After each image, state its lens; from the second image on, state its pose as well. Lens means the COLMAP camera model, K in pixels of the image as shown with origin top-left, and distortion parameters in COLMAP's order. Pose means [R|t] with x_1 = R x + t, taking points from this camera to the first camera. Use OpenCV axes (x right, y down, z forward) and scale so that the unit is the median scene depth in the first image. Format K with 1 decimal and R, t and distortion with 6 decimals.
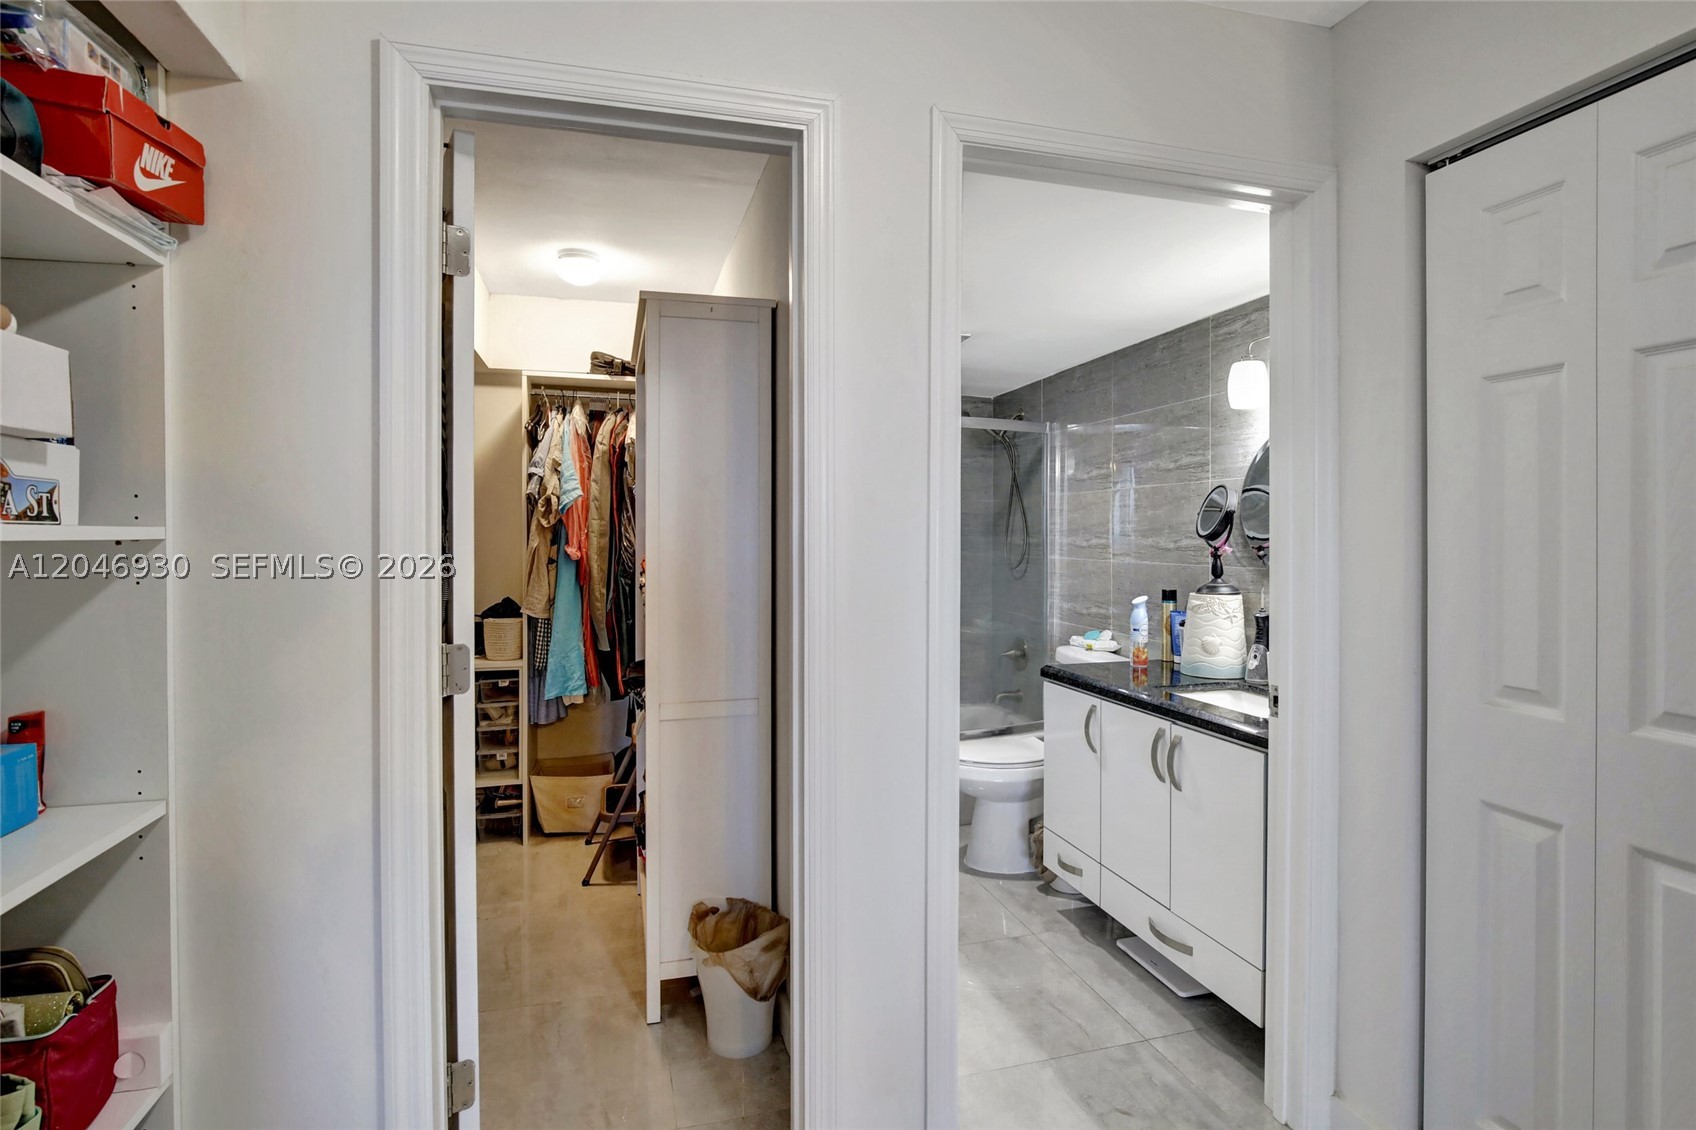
lens RADIAL K [[846.8, 0, 848.9], [0, 846.8, 532.7], [0, 0, 1]] dist [0.000170, 0.000253]
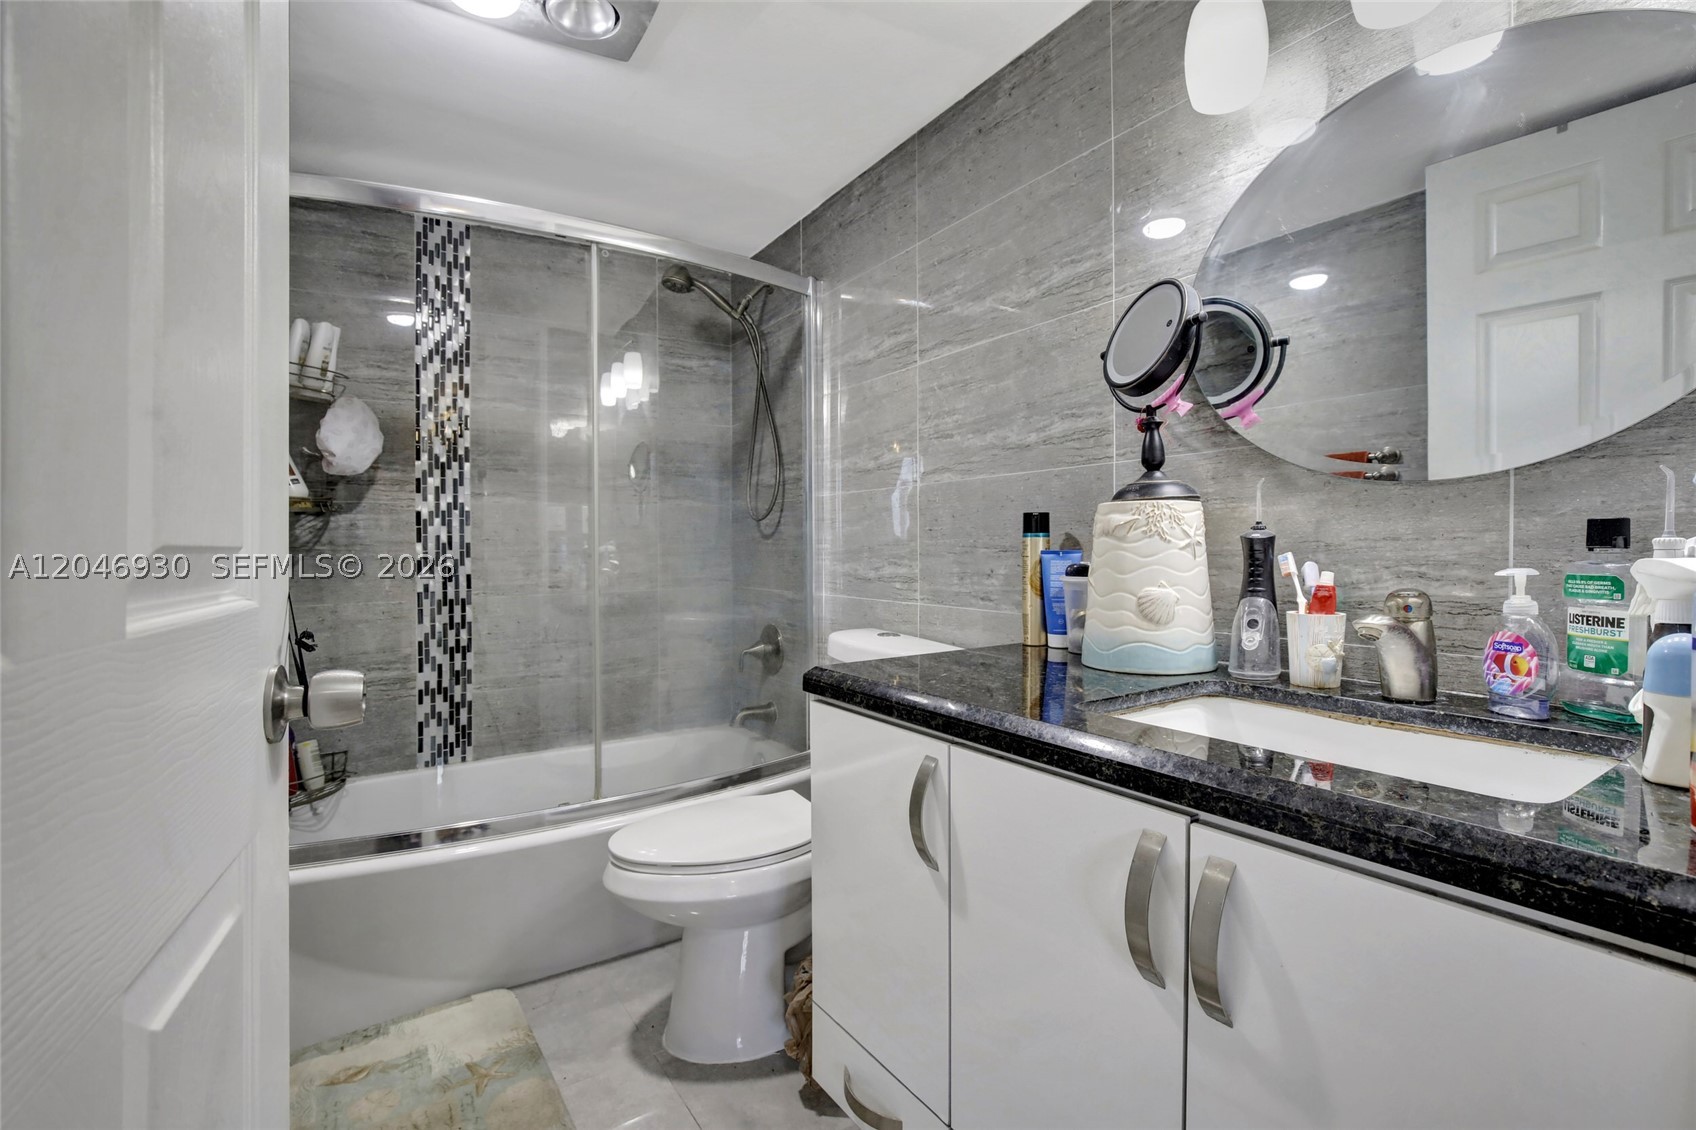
lens RADIAL K [[787.1, 0, 859.7], [0, 787.1, 548.4], [0, 0, 1]] dist [-0.030144, 0.000834]
pose [[0.956062, -0.010695, 0.292970, 0.116423], [0.008901, 0.999933, 0.007455, 0.079206], [-0.293030, -0.004520, 0.956093, 0.517663]]
